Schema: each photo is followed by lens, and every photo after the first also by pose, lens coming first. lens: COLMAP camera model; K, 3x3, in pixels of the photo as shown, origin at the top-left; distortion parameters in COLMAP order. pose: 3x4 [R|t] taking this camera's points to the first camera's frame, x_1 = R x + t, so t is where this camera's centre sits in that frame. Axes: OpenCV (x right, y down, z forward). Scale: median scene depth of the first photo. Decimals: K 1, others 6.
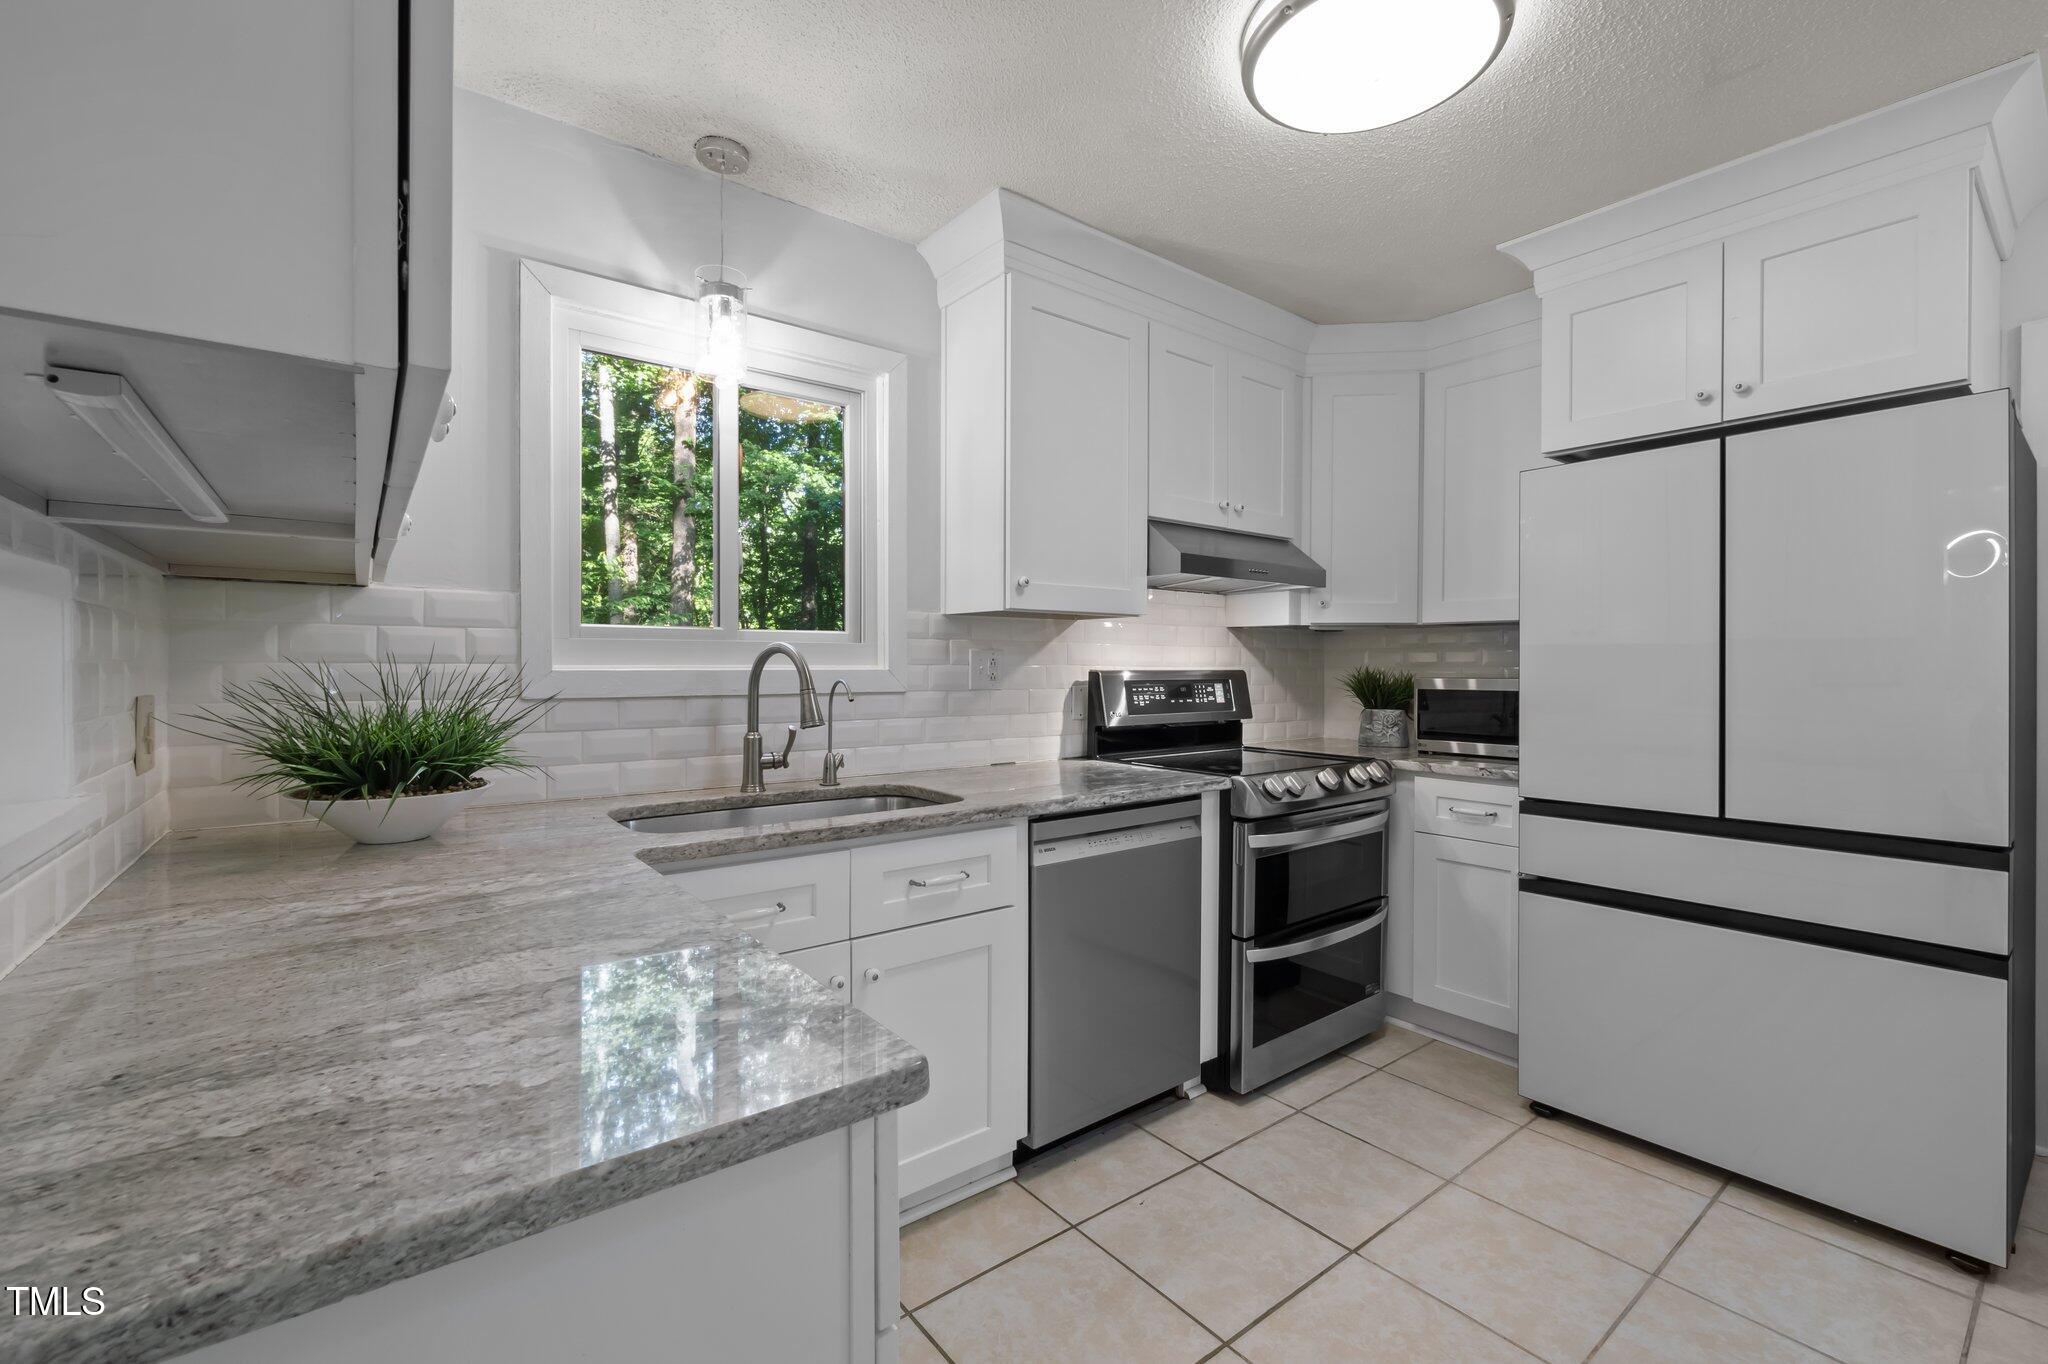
lens RADIAL K [[870.4, 0, 1026.0], [0, 870.4, 686.7], [0, 0, 1]] dist [-0.009210, -0.000179]
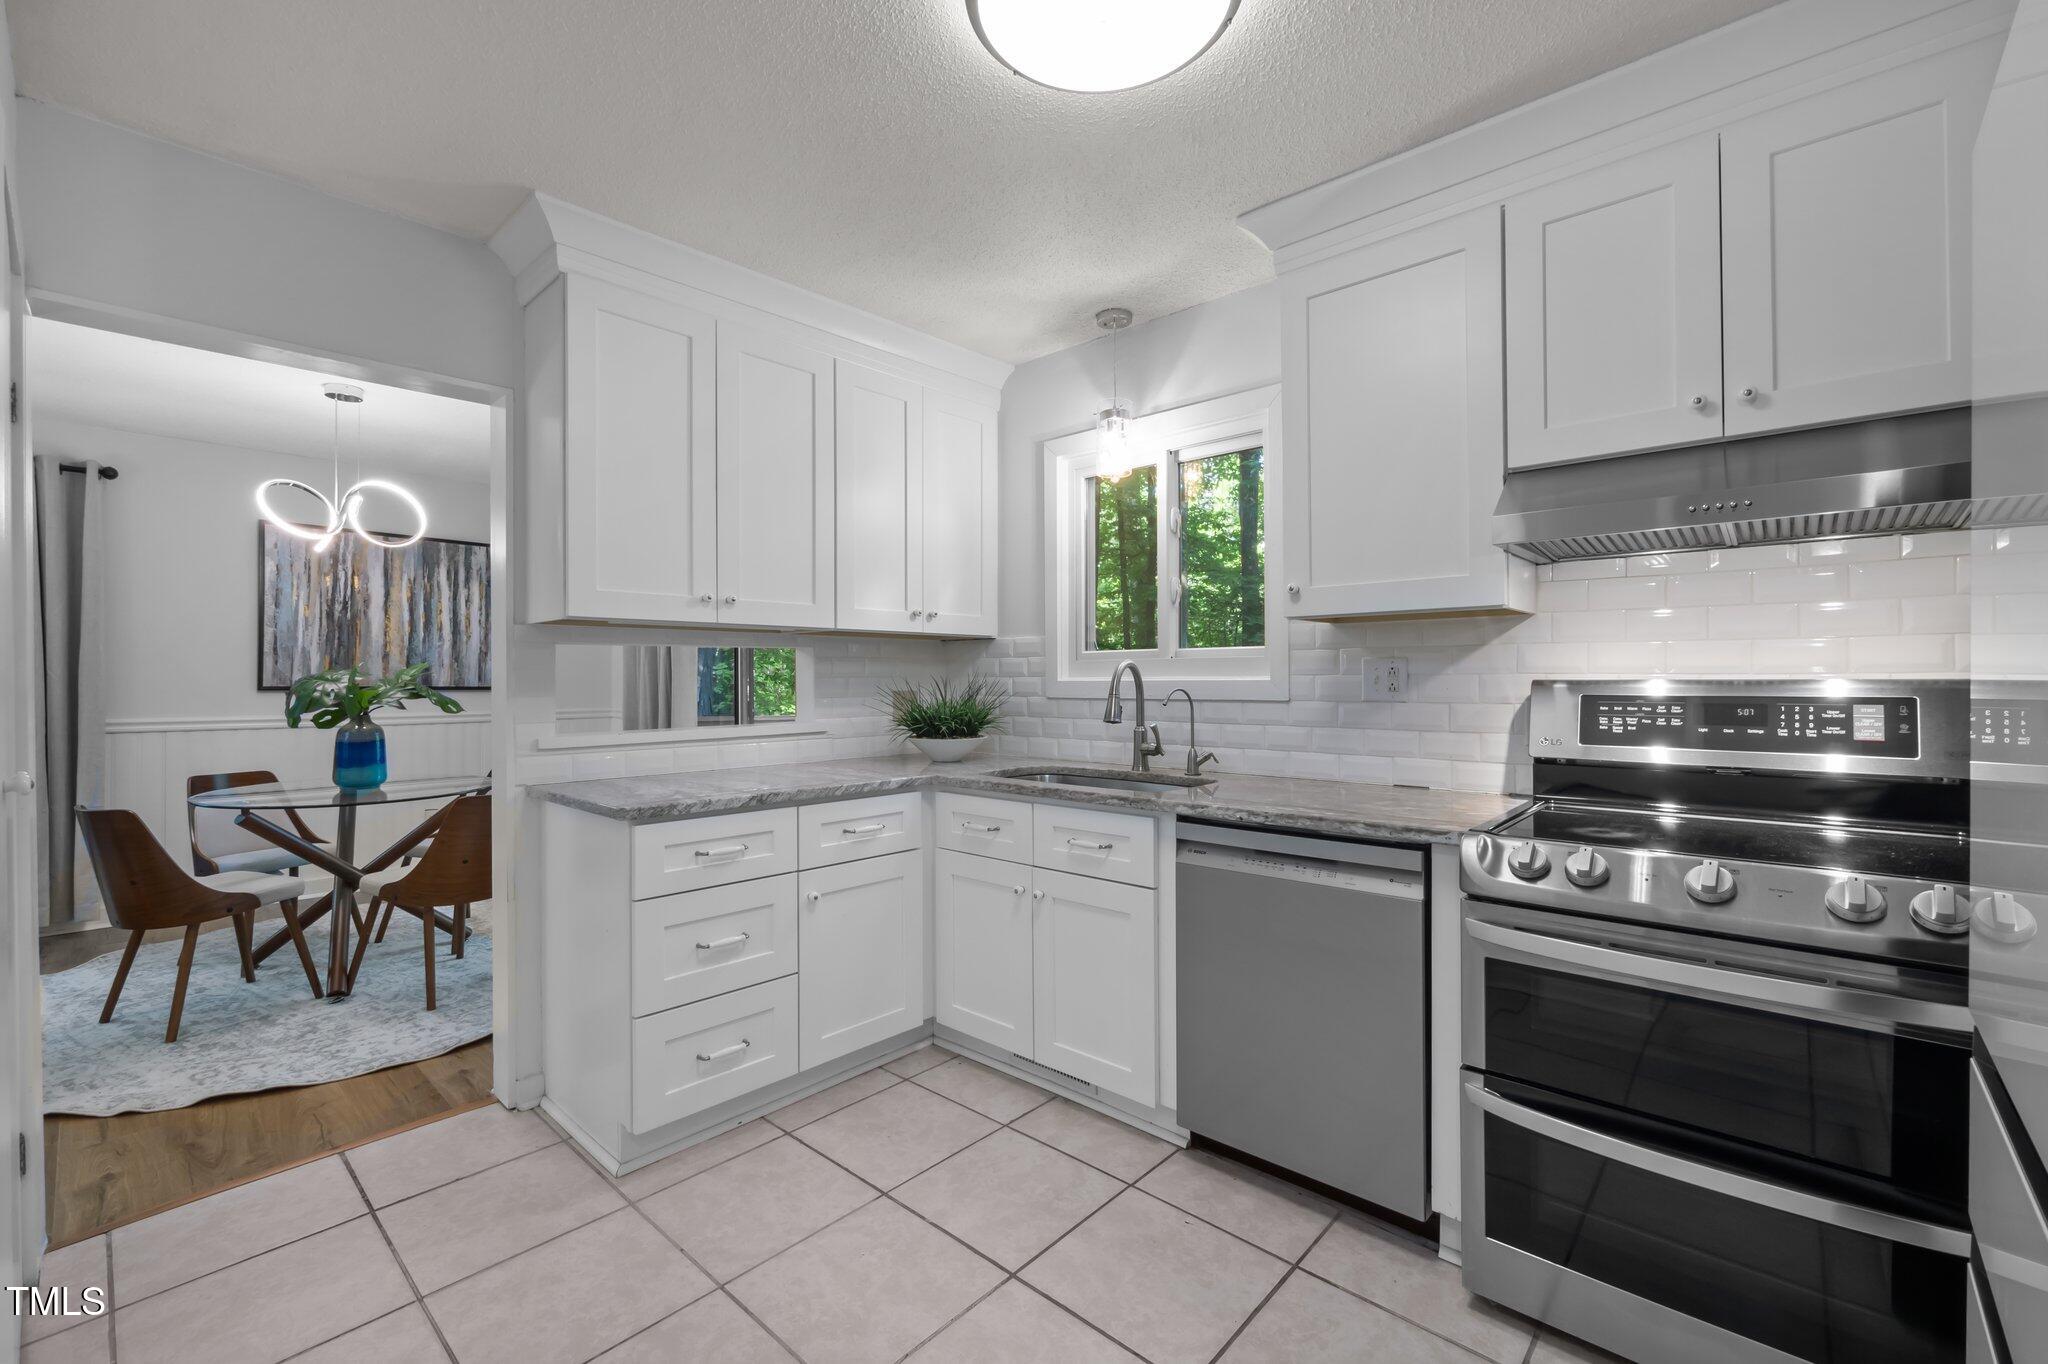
lens RADIAL K [[864.8, 0, 1022.9], [0, 864.8, 695.4], [0, 0, 1]] dist [-0.006859, 0.000002]
pose [[0.165267, 0.015314, -0.986130, 0.918100], [-0.018501, 0.999752, 0.012425, -0.008844], [0.986075, 0.016191, 0.165510, 0.560195]]
